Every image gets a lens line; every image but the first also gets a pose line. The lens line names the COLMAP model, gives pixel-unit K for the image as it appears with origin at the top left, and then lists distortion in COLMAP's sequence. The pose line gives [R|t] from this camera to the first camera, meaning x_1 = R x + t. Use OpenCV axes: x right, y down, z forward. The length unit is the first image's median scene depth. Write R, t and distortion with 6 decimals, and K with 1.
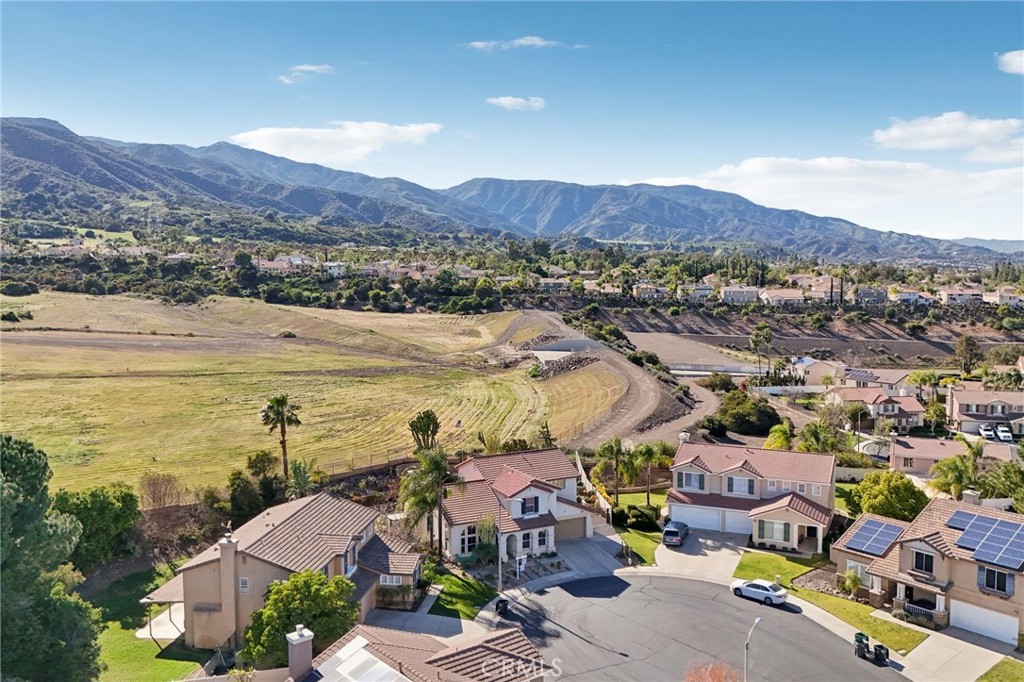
lens RADIAL K [[934.2, 0, 512.0], [0, 934.2, 341.0], [0, 0, 1]] dist [0.120175, -0.153855]
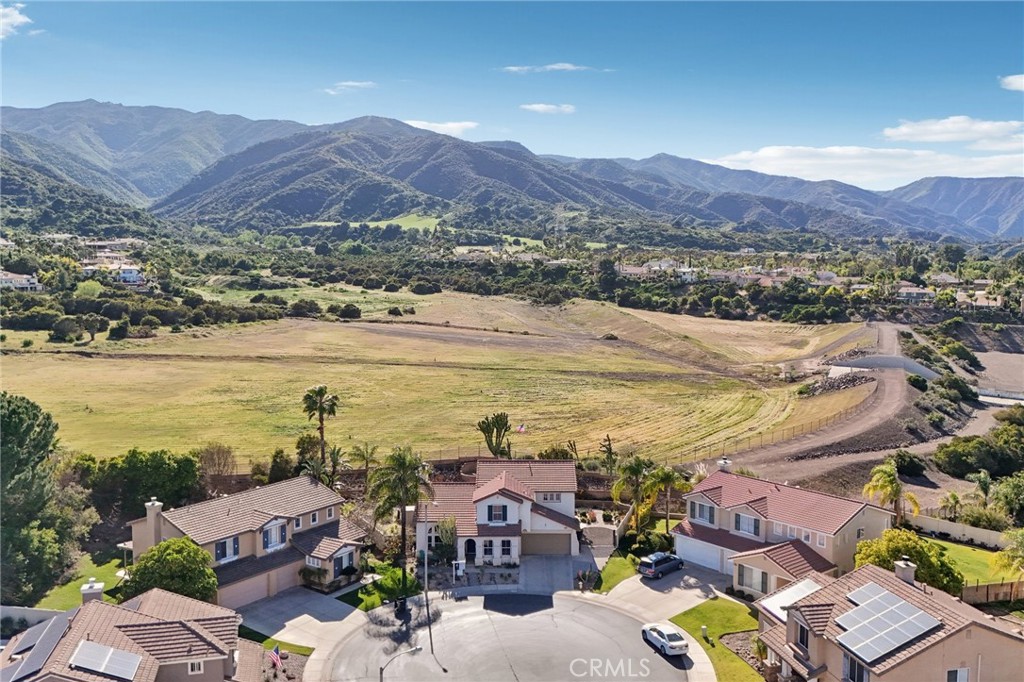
lens RADIAL K [[919.7, 0, 512.0], [0, 919.7, 341.0], [0, 0, 1]] dist [0.103680, -0.111763]
pose [[0.891107, 0.048306, -0.451215, 0.099042], [-0.050260, 0.998707, 0.007662, -0.003447], [0.451001, 0.015850, 0.892383, 0.026811]]
